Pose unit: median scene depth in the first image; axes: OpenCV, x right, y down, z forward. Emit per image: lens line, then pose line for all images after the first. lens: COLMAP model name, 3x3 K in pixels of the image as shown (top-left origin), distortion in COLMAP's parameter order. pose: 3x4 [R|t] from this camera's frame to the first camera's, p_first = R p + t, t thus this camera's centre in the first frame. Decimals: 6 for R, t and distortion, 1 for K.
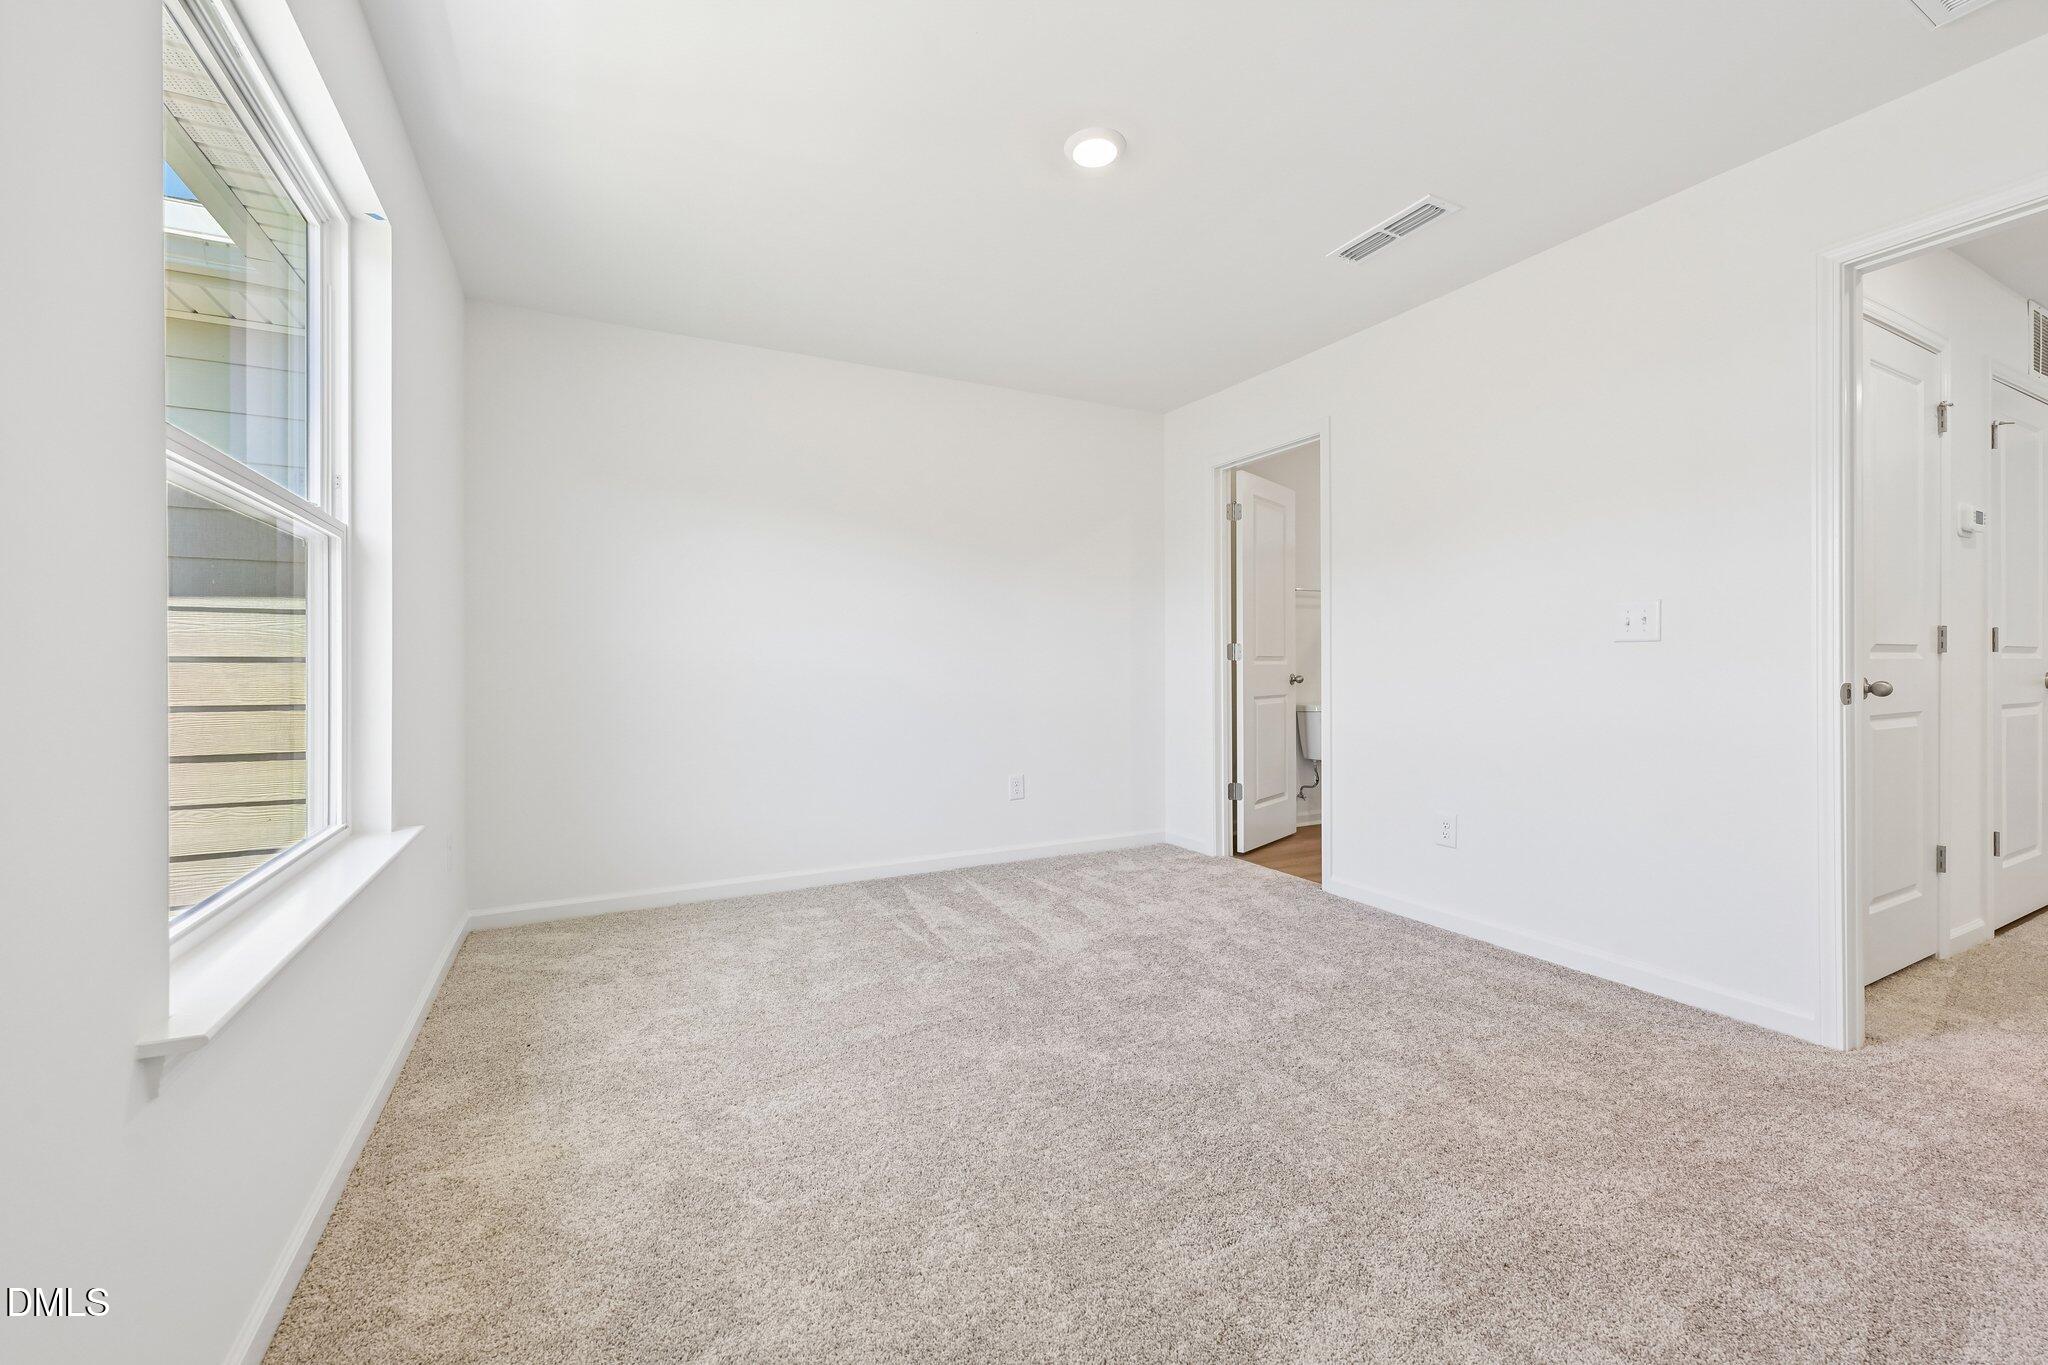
lens RADIAL K [[824.8, 0, 1023.1], [0, 824.8, 662.2], [0, 0, 1]] dist [0.000229, -0.000301]
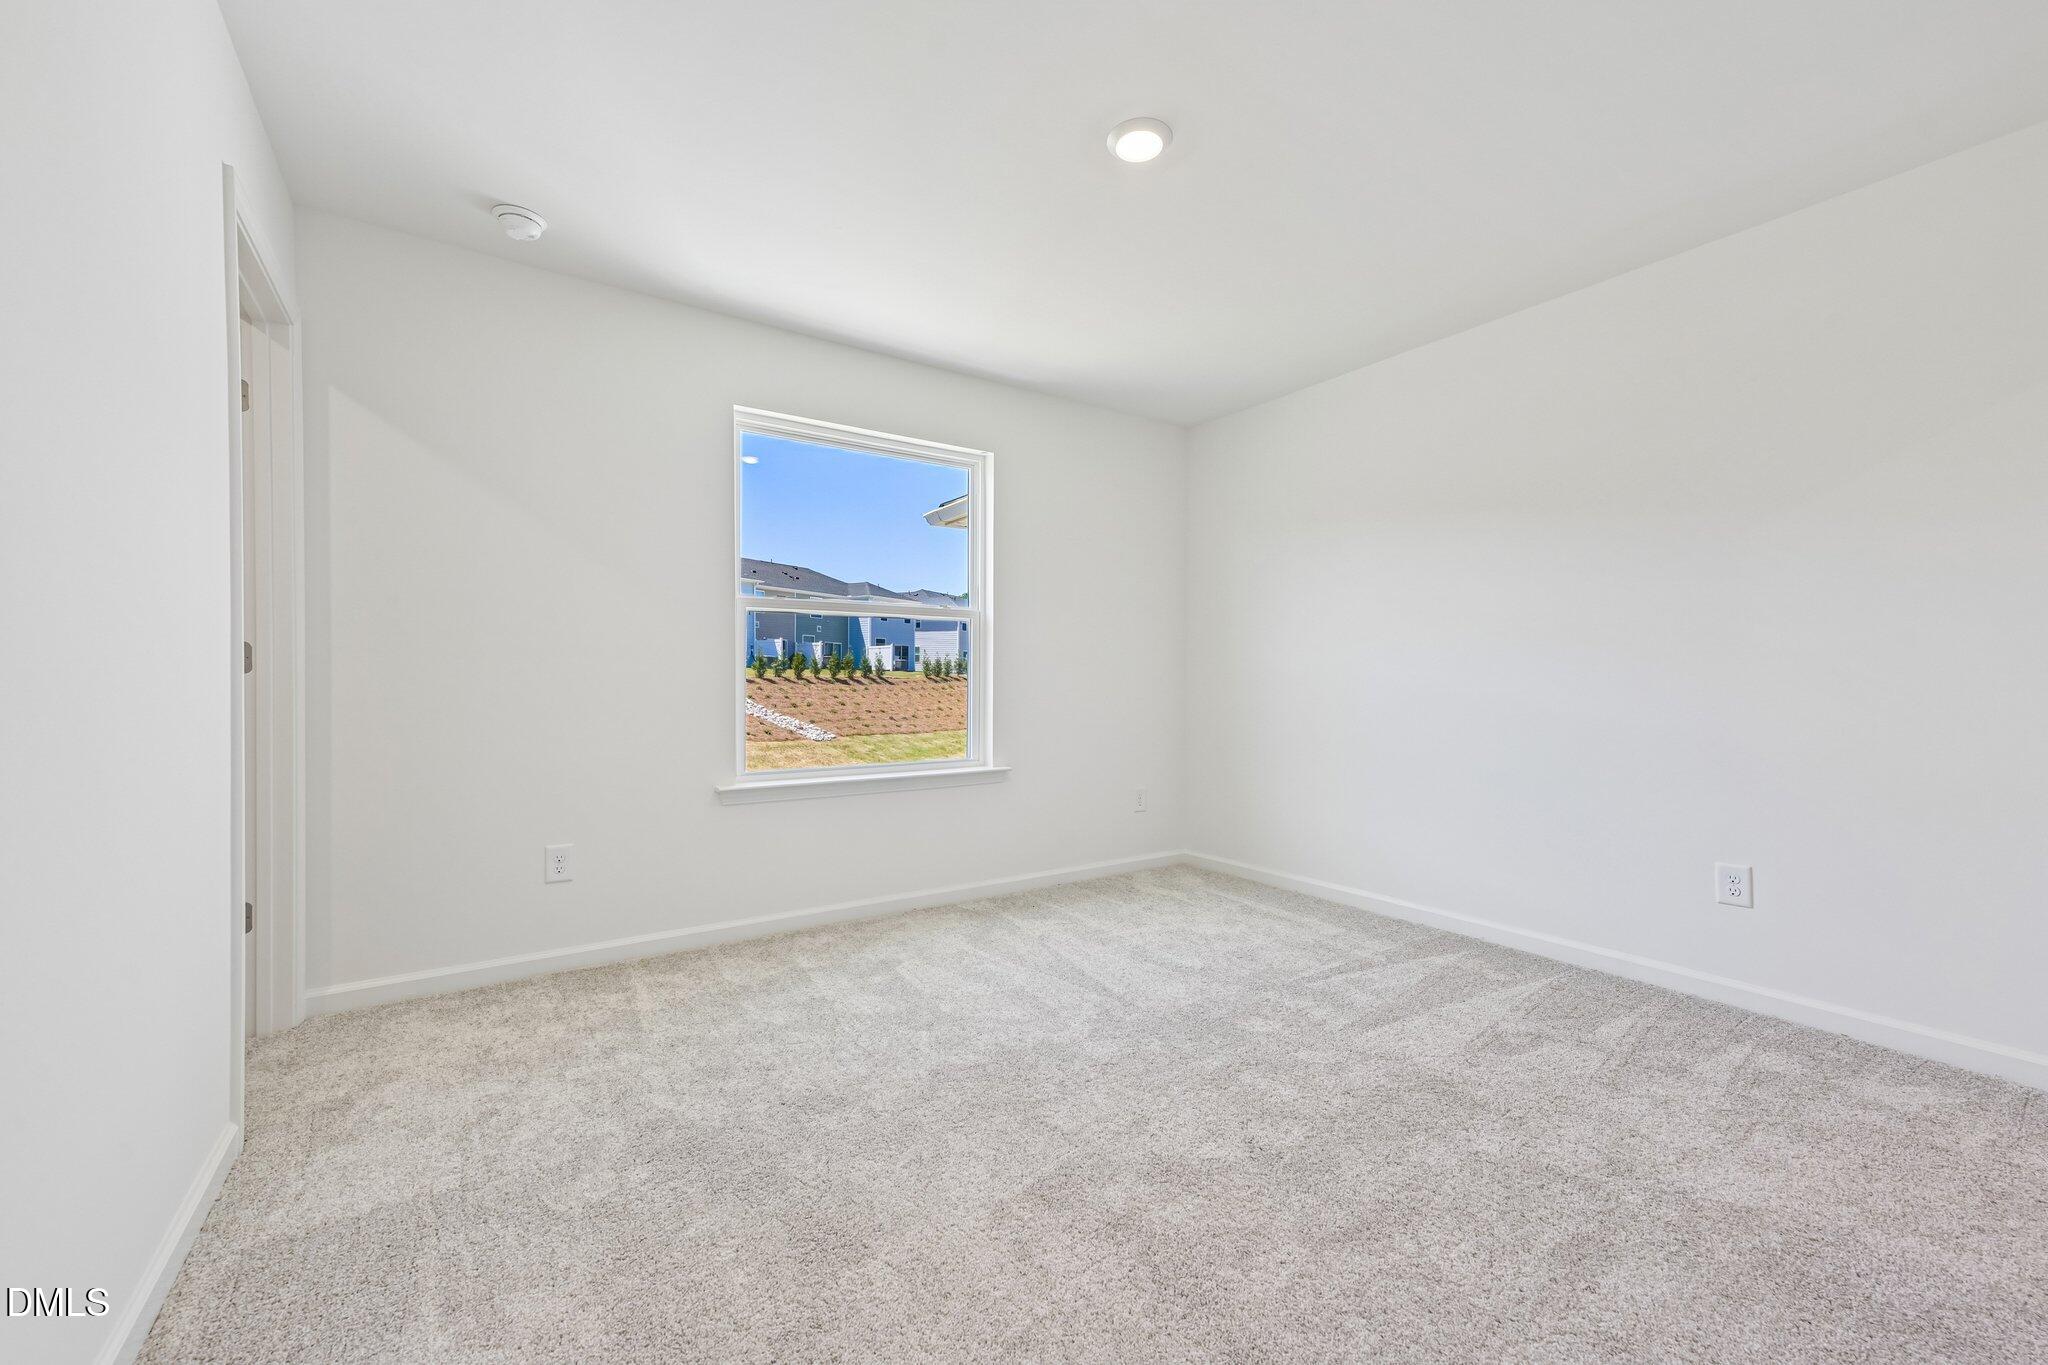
lens RADIAL K [[818.1, 0, 1024.0], [0, 818.1, 682.5], [0, 0, 1]] dist [0.006172, -0.000091]
pose [[0.117367, 0.007621, -0.993059, 0.765910], [-0.001171, 0.999971, 0.007536, -0.004774], [0.993088, 0.000279, 0.117373, 0.571472]]
